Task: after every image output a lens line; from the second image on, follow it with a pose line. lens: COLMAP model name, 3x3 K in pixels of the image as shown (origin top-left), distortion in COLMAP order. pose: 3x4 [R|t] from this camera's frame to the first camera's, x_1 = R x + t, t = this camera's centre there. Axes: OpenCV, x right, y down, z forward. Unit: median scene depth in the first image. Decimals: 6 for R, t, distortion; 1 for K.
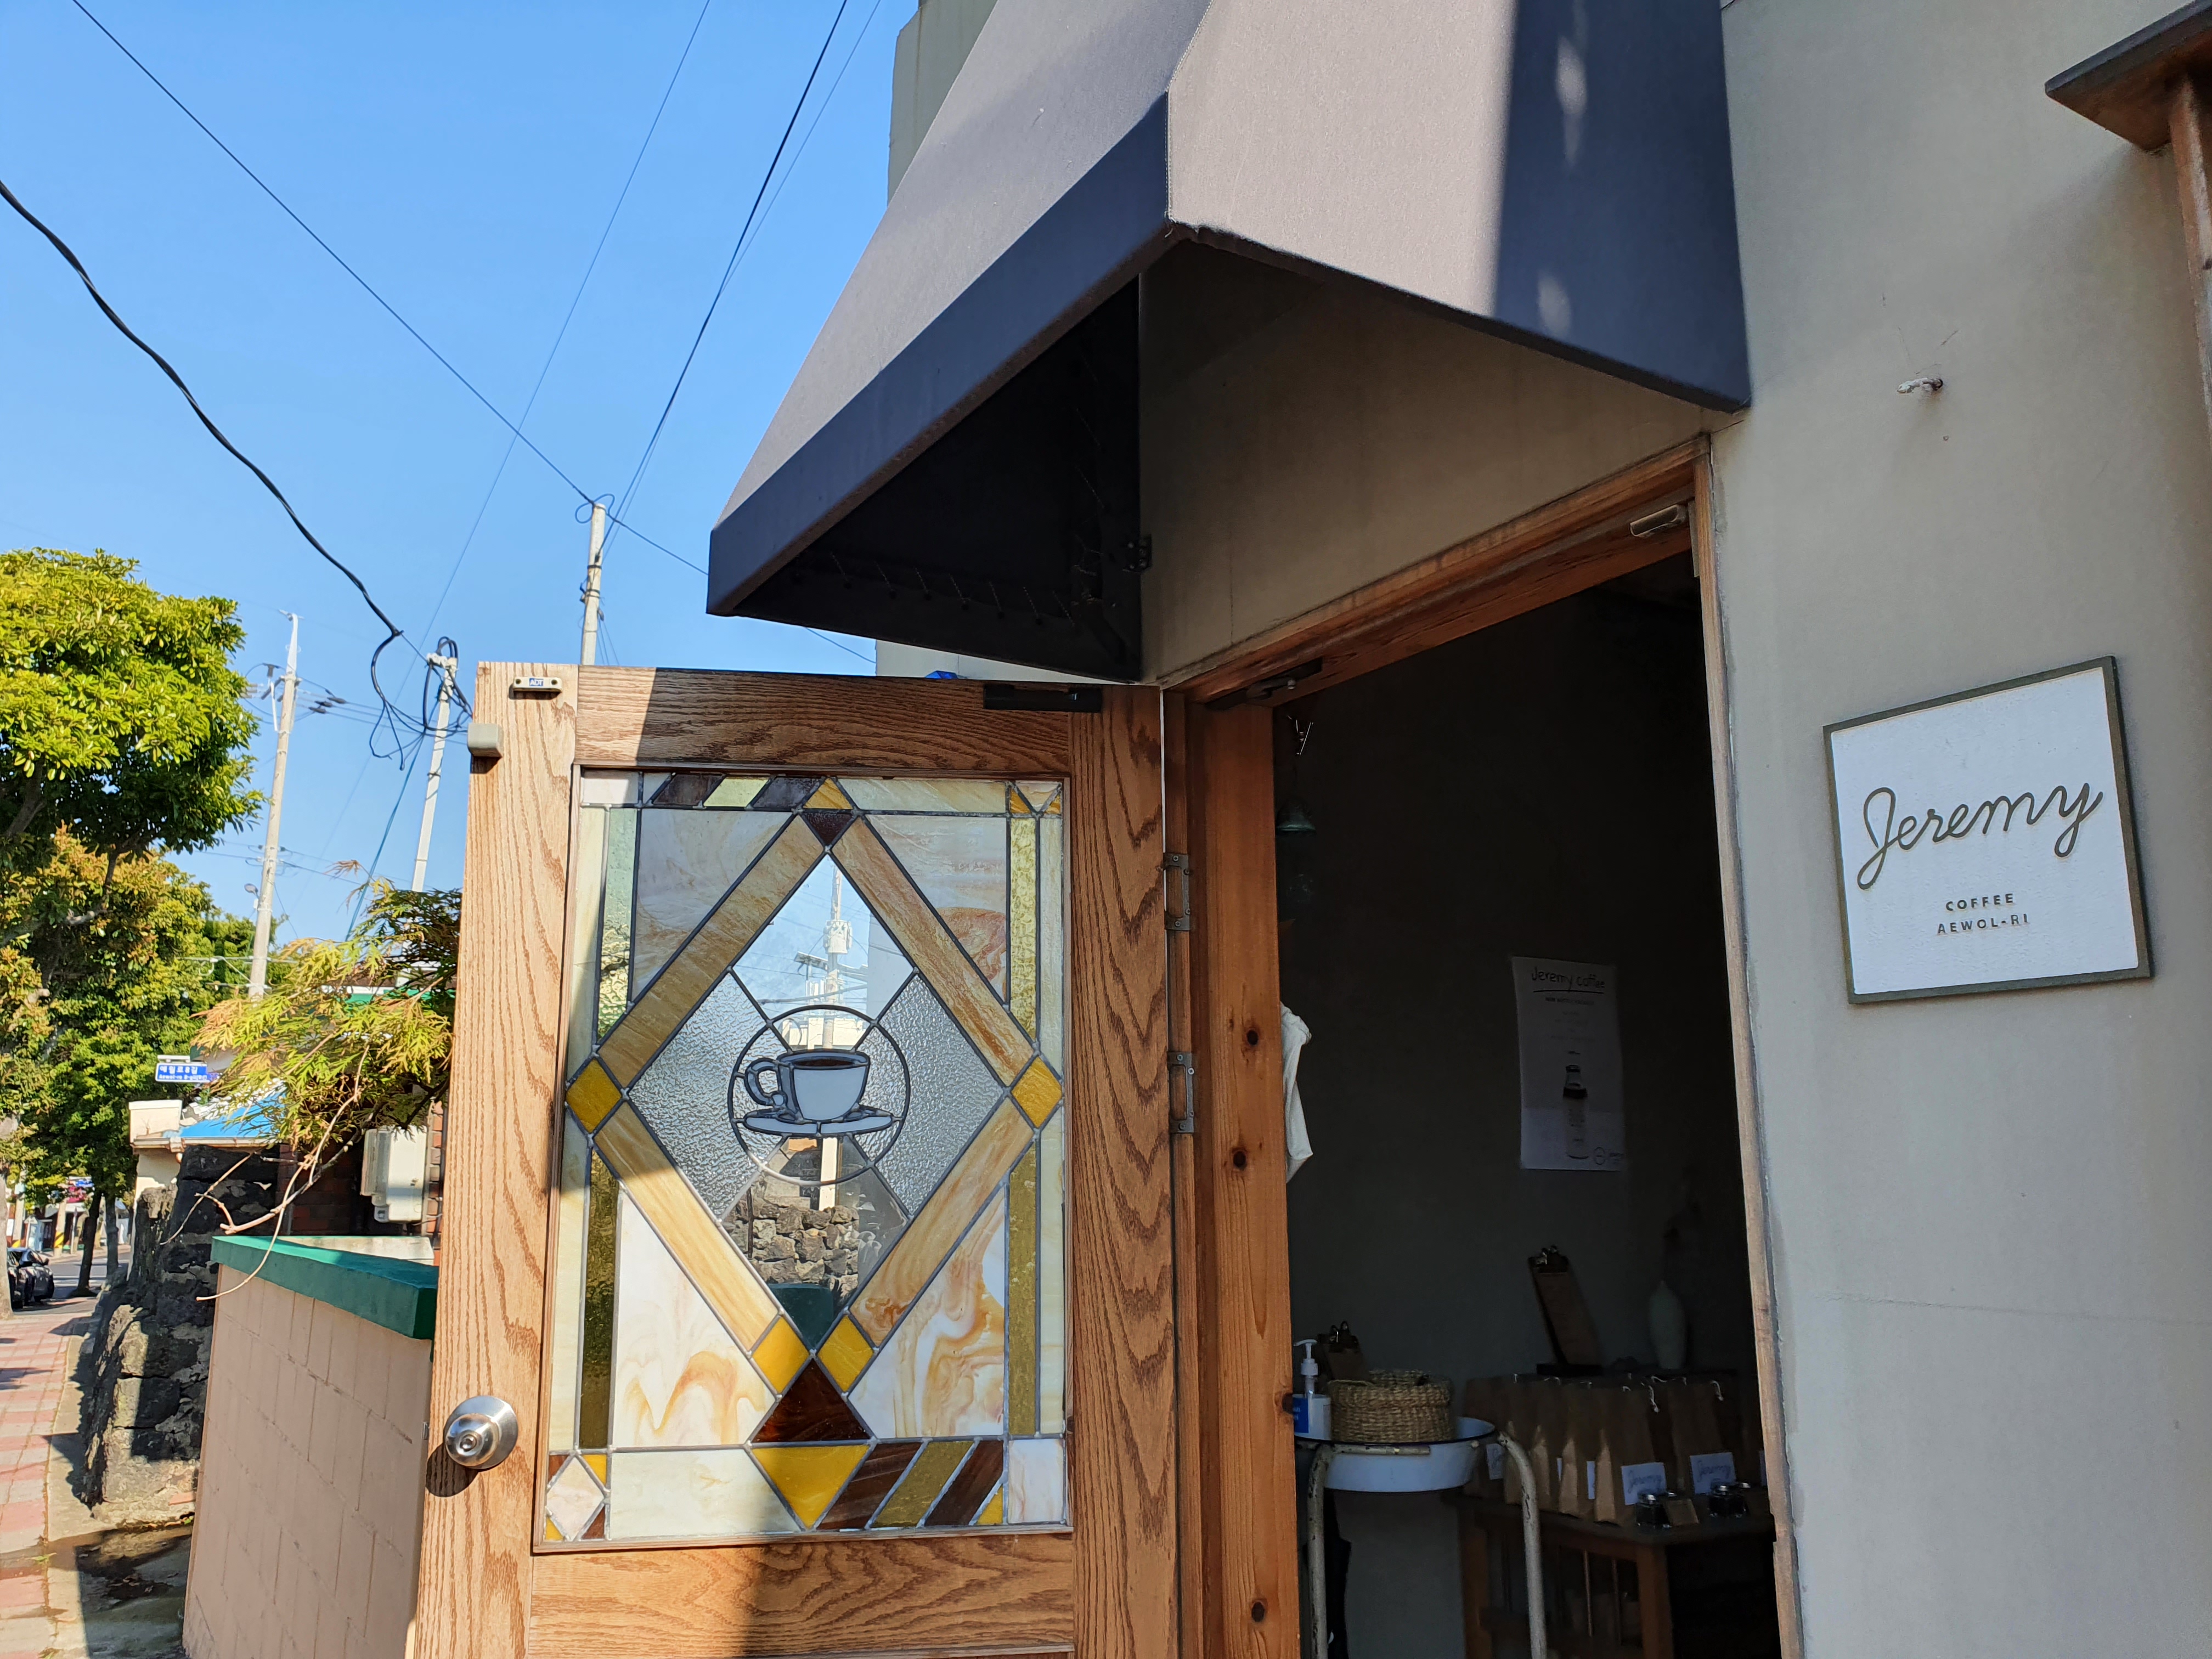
lens RADIAL K [[1715.0, 0, 1104.5], [0, 1715.0, 828.1], [0, 0, 1]] dist [0.010608, -0.002109]
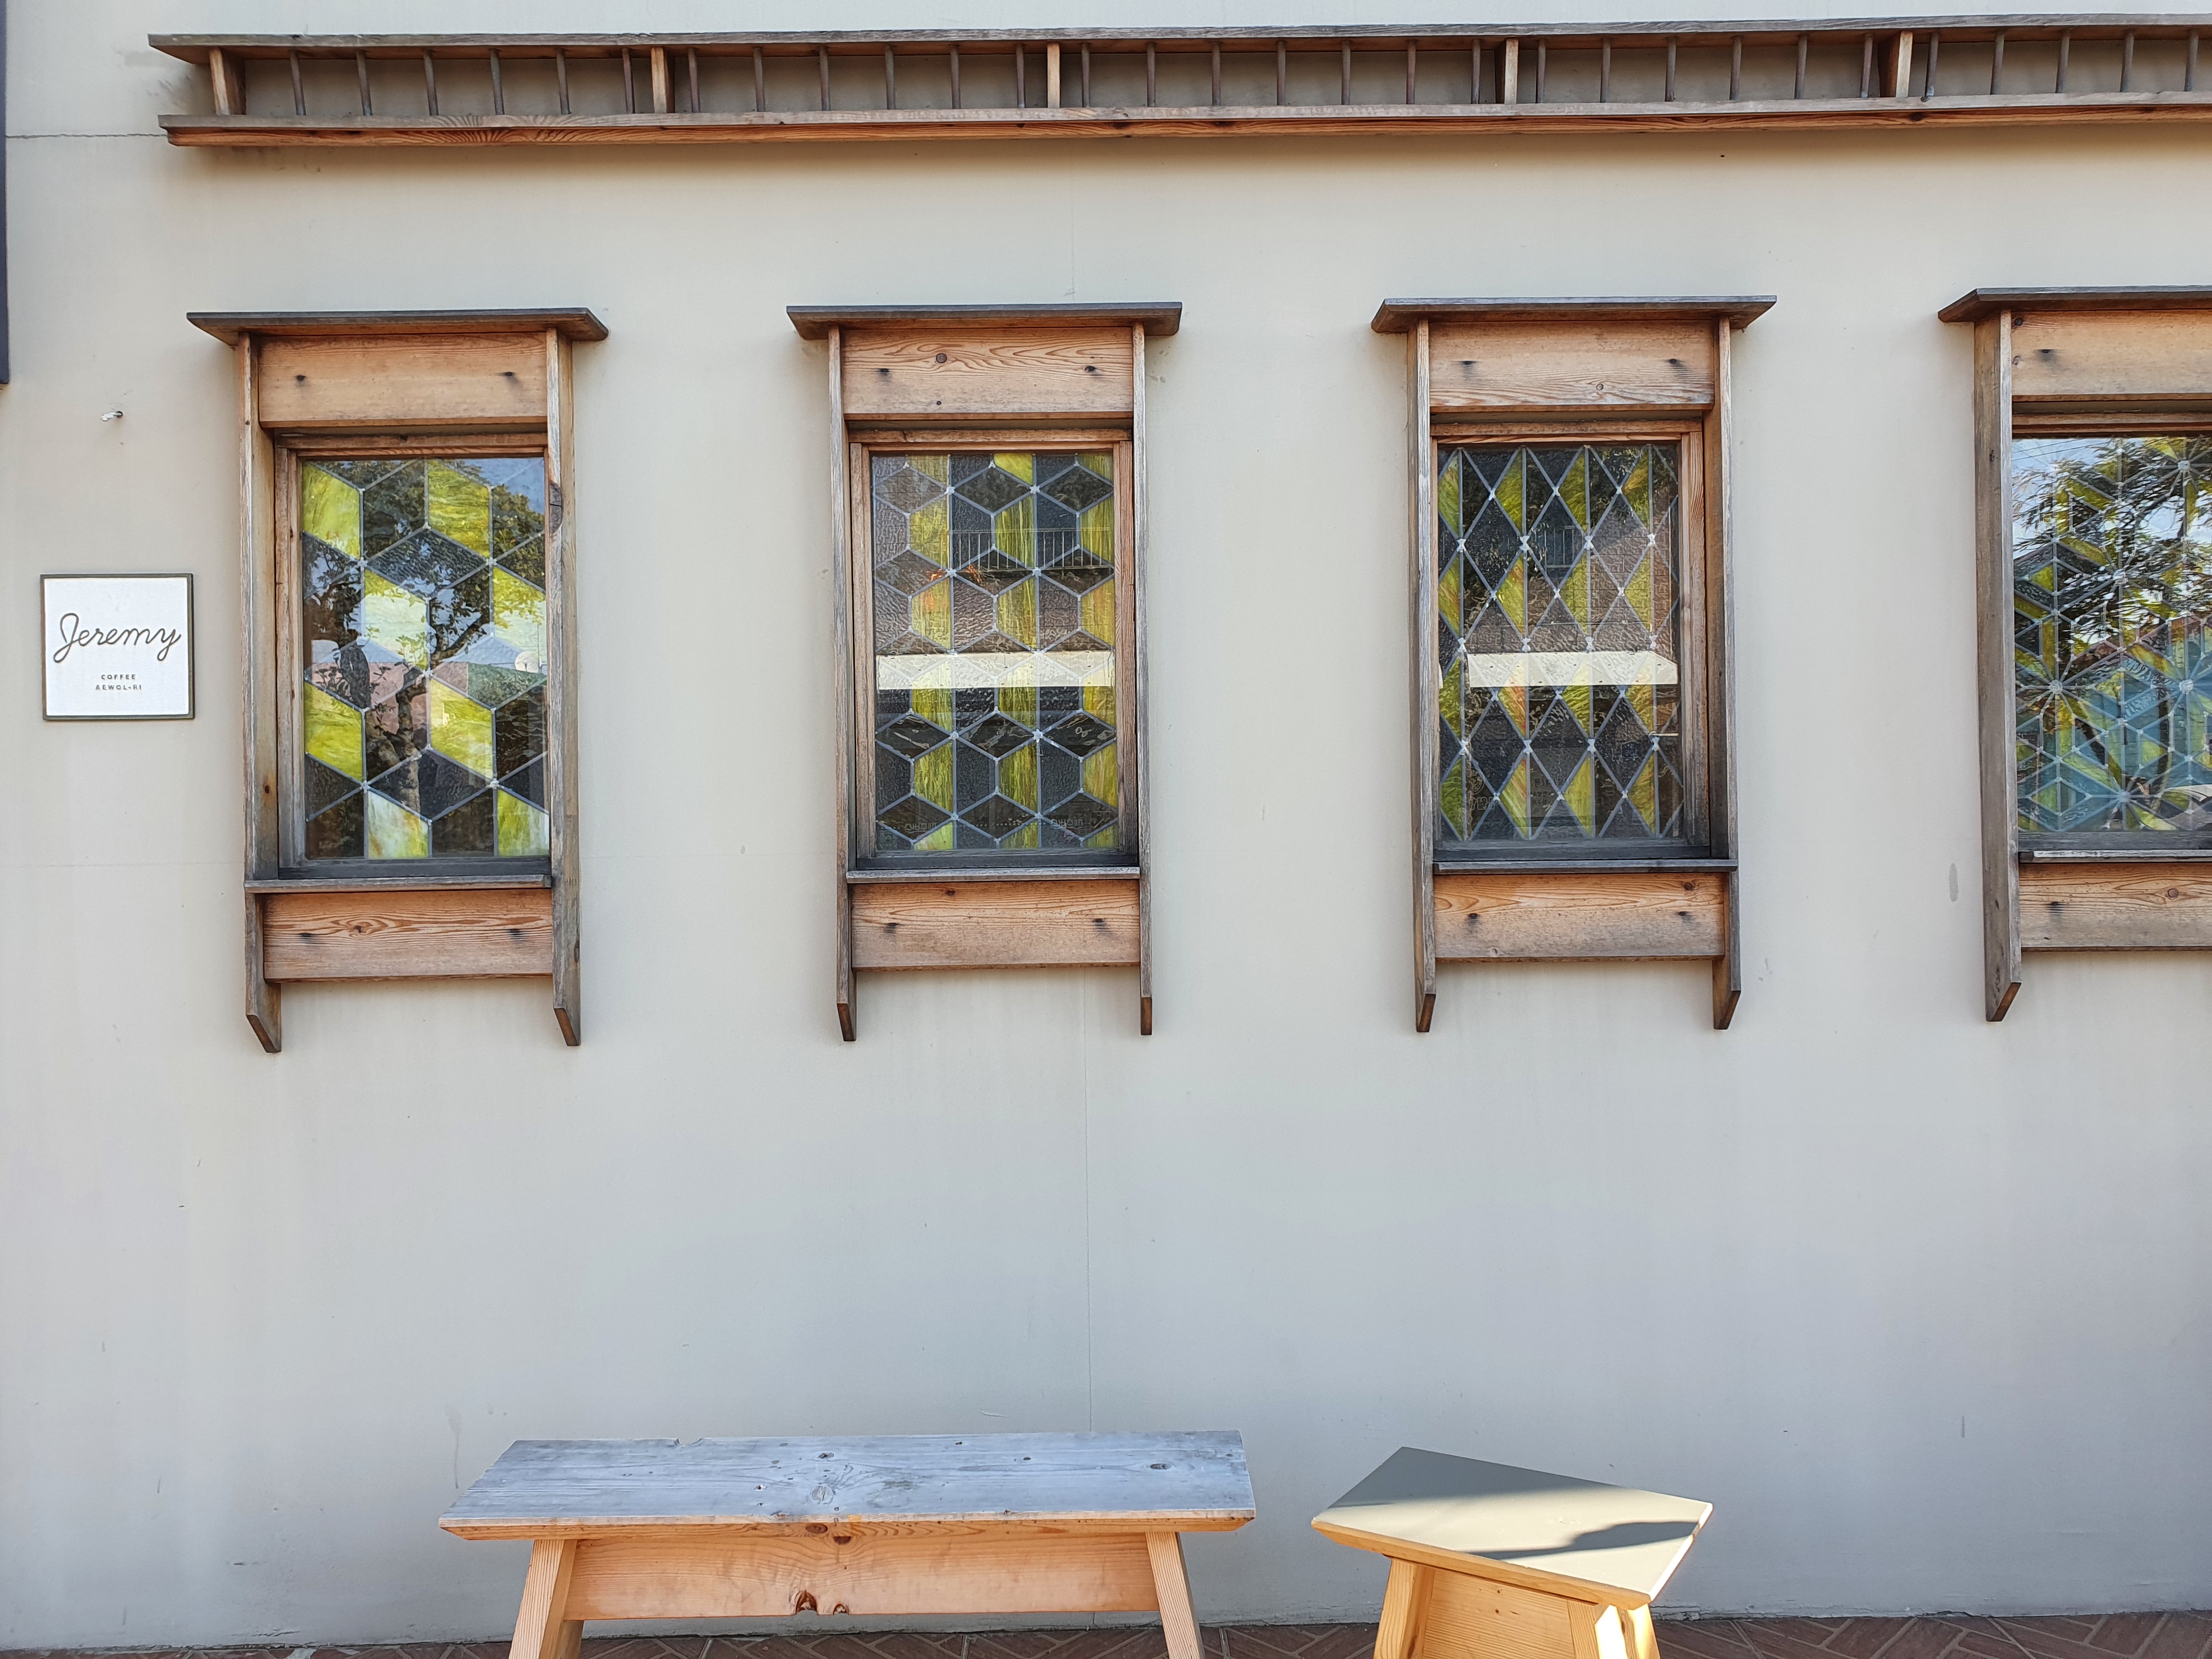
lens RADIAL K [[1715.0, 0, 1105.2], [0, 1715.0, 828.2], [0, 0, 1]] dist [0.010608, -0.002109]
pose [[0.508980, -0.000227, 0.860778, -0.696596], [-0.151622, 0.984340, 0.089914, -0.148532], [-0.847319, -0.176278, 0.500975, -1.122937]]
